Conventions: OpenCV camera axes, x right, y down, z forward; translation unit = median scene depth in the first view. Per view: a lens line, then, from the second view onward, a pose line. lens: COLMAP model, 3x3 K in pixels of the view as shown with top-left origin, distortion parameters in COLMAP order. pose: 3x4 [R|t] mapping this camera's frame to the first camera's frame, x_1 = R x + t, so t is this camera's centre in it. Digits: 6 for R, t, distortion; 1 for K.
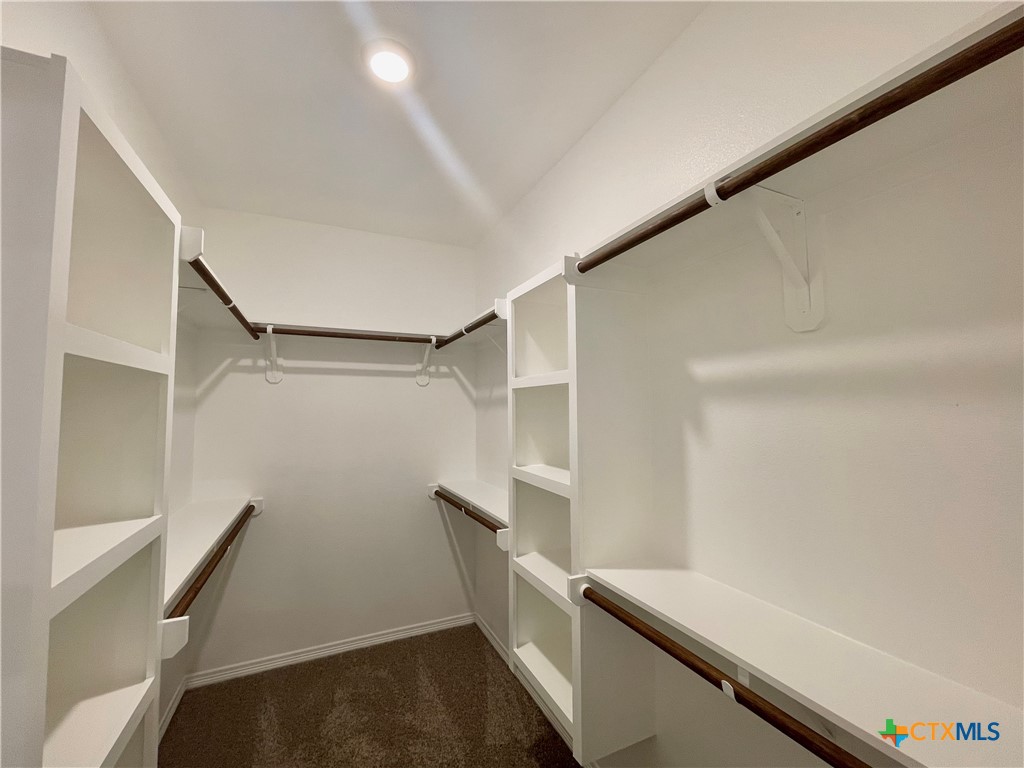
lens RADIAL K [[412.6, 0, 521.8], [0, 412.6, 383.2], [0, 0, 1]] dist [0.003268, -0.000640]
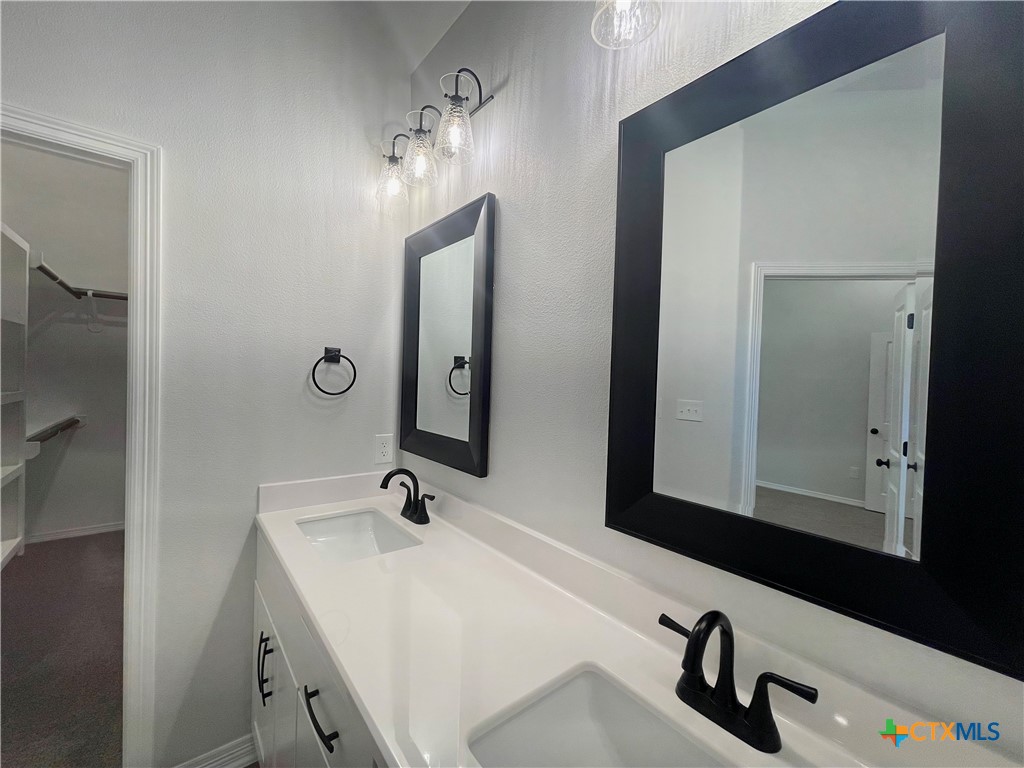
lens RADIAL K [[412.6, 0, 510.1], [0, 412.6, 380.3], [0, 0, 1]] dist [0.003268, -0.000640]
pose [[0.973388, 0.036985, 0.226158, 0.477509], [-0.053402, 0.996329, 0.066906, -0.006558], [-0.222853, -0.077203, 0.971790, -0.716415]]
